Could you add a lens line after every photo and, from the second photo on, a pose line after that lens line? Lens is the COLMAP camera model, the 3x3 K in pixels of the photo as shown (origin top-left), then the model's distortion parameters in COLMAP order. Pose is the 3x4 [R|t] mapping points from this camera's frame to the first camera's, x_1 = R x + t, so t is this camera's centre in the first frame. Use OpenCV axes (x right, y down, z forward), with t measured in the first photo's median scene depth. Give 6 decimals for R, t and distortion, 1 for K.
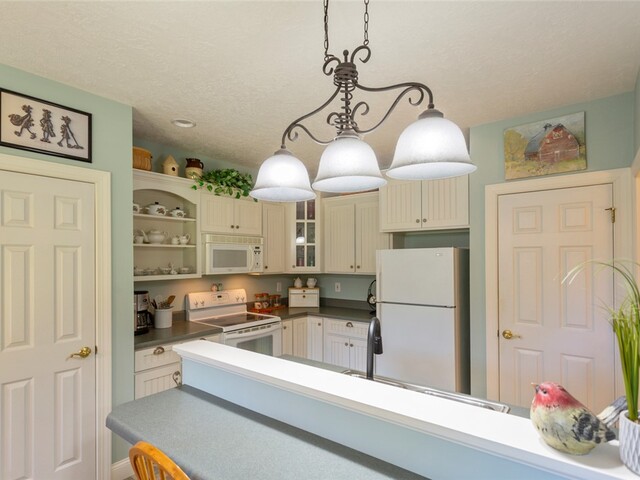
lens RADIAL K [[350.7, 0, 320.3], [0, 350.7, 255.3], [0, 0, 1]] dist [0.001226, 0.000534]
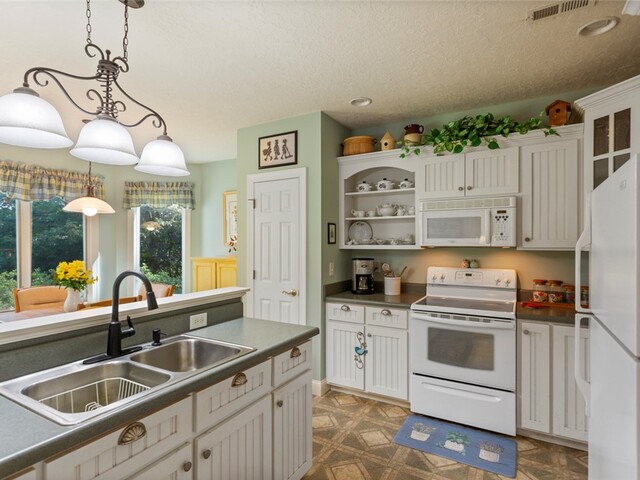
lens RADIAL K [[356.1, 0, 320.0], [0, 356.1, 240.0], [0, 0, 1]] dist [0.002042, 0.001536]
pose [[0.137580, -0.005804, -0.990474, 0.655526], [0.010539, 0.999935, -0.004396, 0.047369], [0.990435, -0.009834, 0.137632, 0.705685]]
